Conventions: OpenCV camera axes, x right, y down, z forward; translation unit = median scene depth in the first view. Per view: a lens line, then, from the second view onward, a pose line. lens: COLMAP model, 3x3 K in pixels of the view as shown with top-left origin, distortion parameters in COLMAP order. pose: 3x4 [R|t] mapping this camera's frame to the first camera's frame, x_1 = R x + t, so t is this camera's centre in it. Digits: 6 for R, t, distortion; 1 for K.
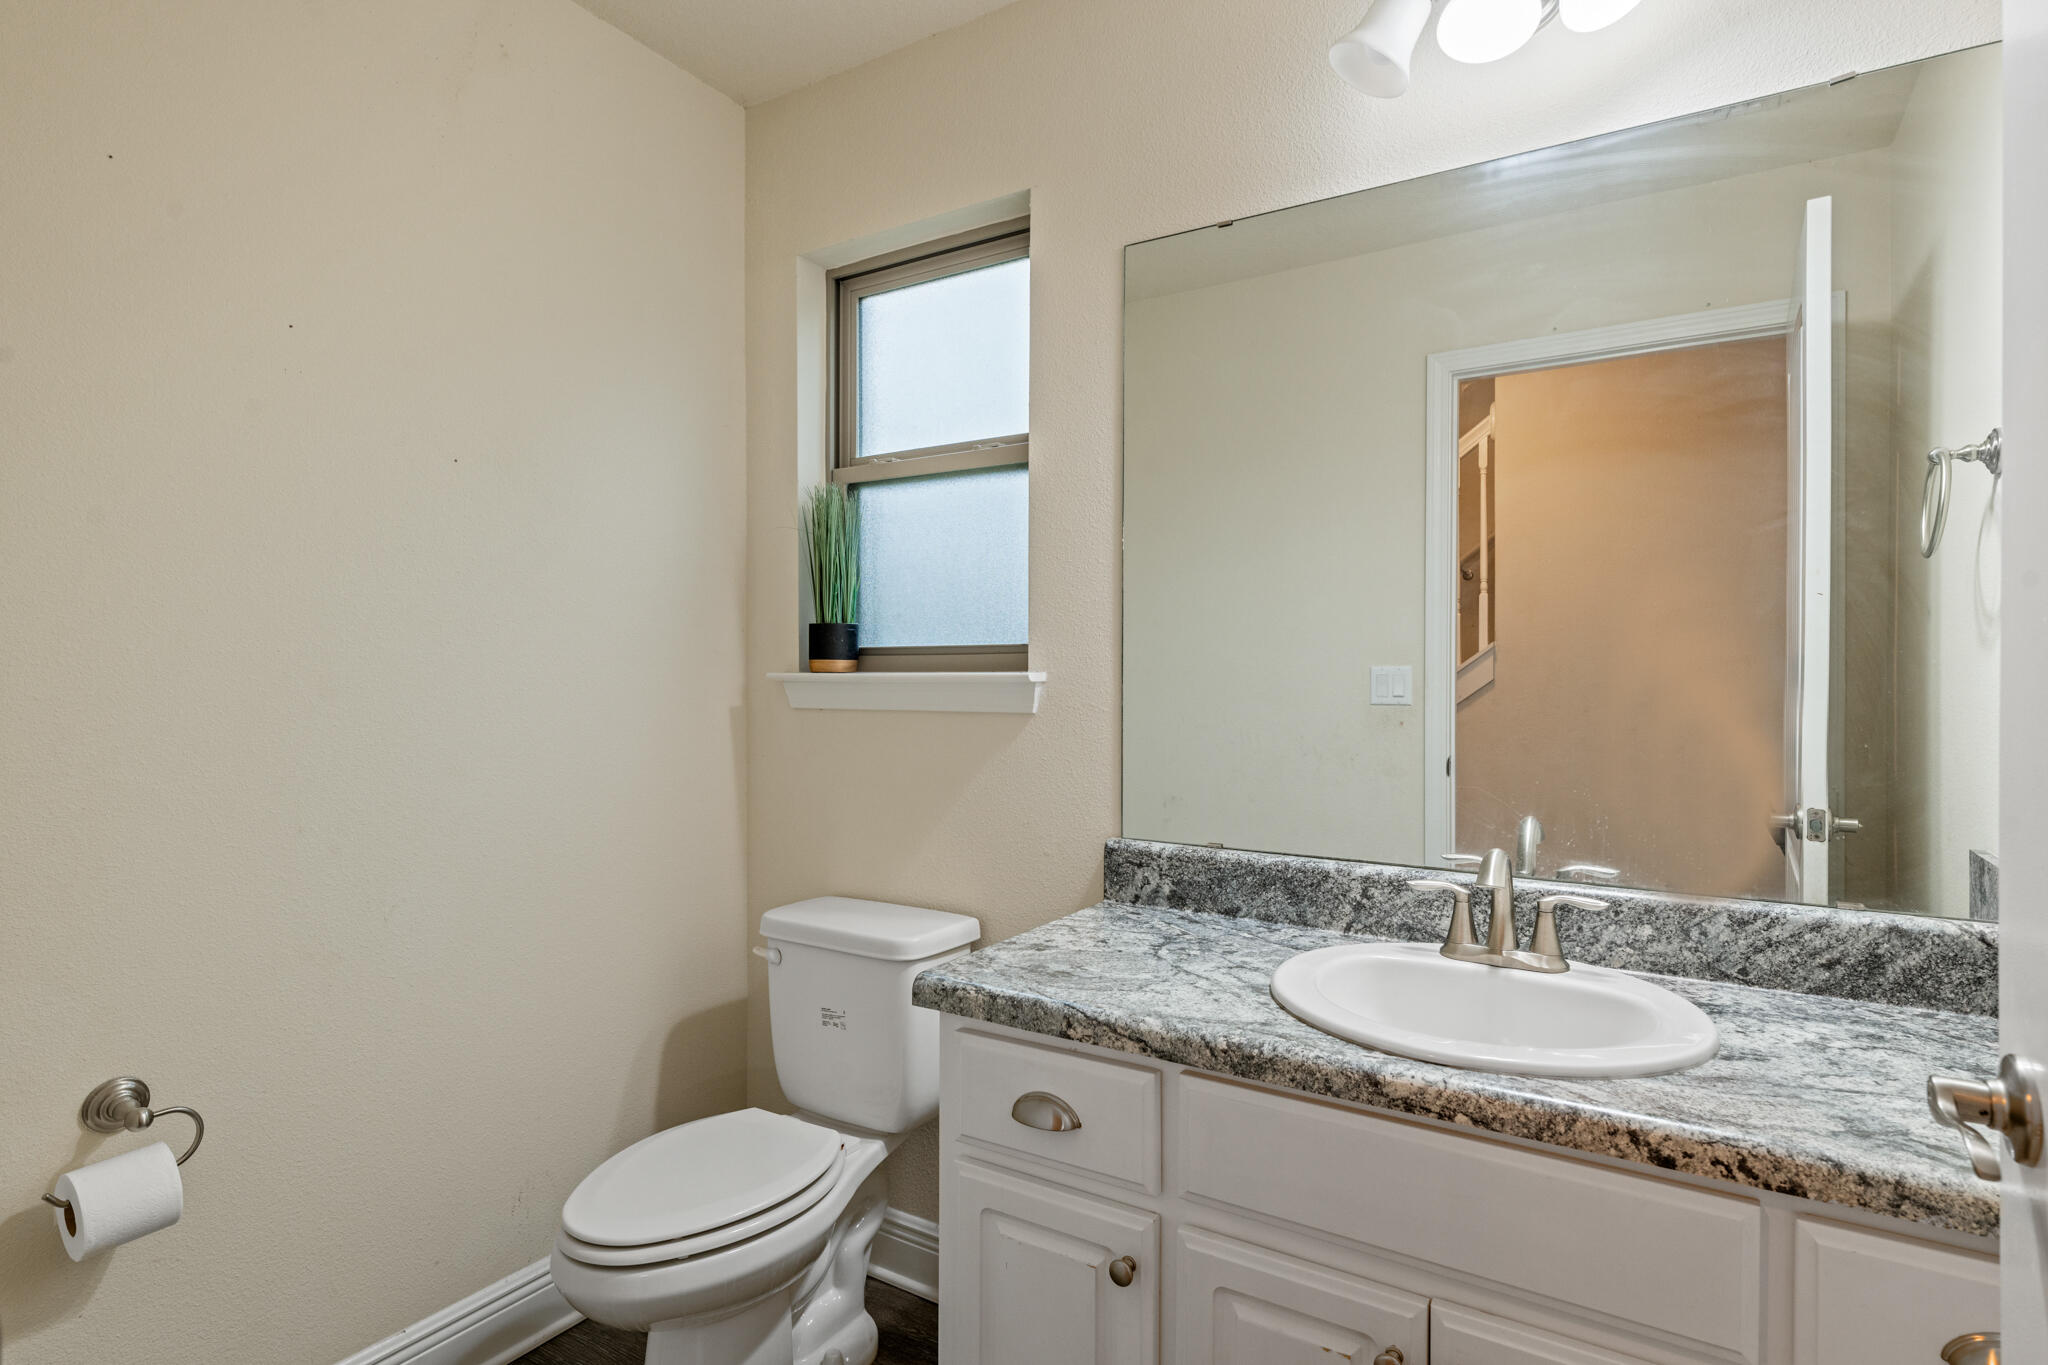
lens RADIAL K [[1051.5, 0, 1026.6], [0, 1051.5, 676.8], [0, 0, 1]] dist [0.001691, -0.001831]
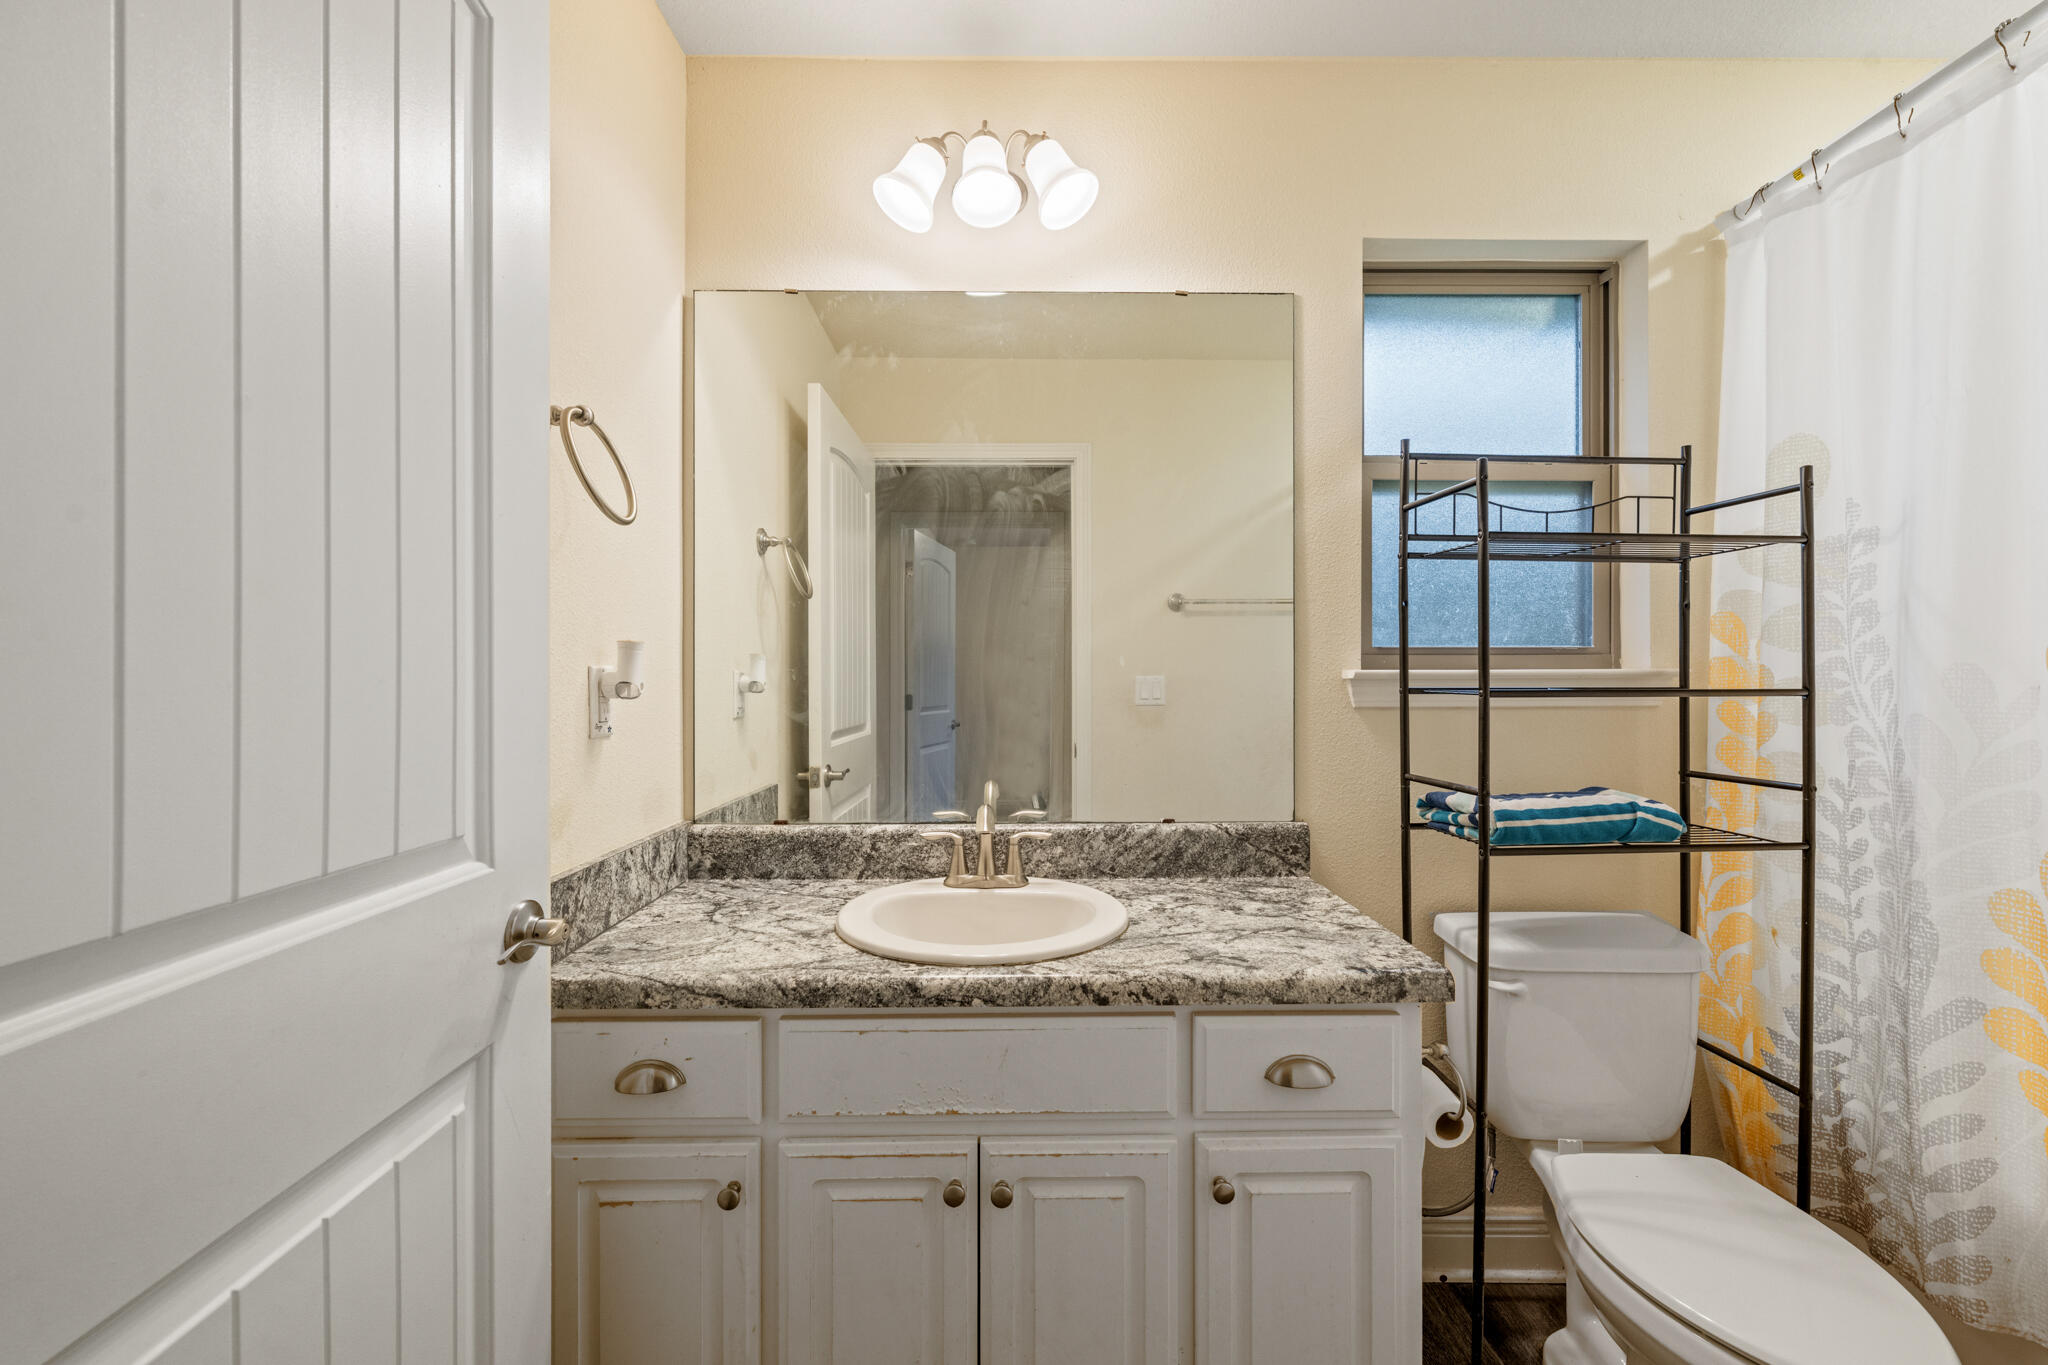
lens RADIAL K [[822.9, 0, 1016.8], [0, 822.9, 689.7], [0, 0, 1]] dist [0.000447, 0.000219]
pose [[0.841618, -0.012255, 0.539934, -0.101724], [0.007288, 0.999909, 0.011334, 0.000198], [-0.540024, -0.005603, 0.841631, 0.059138]]
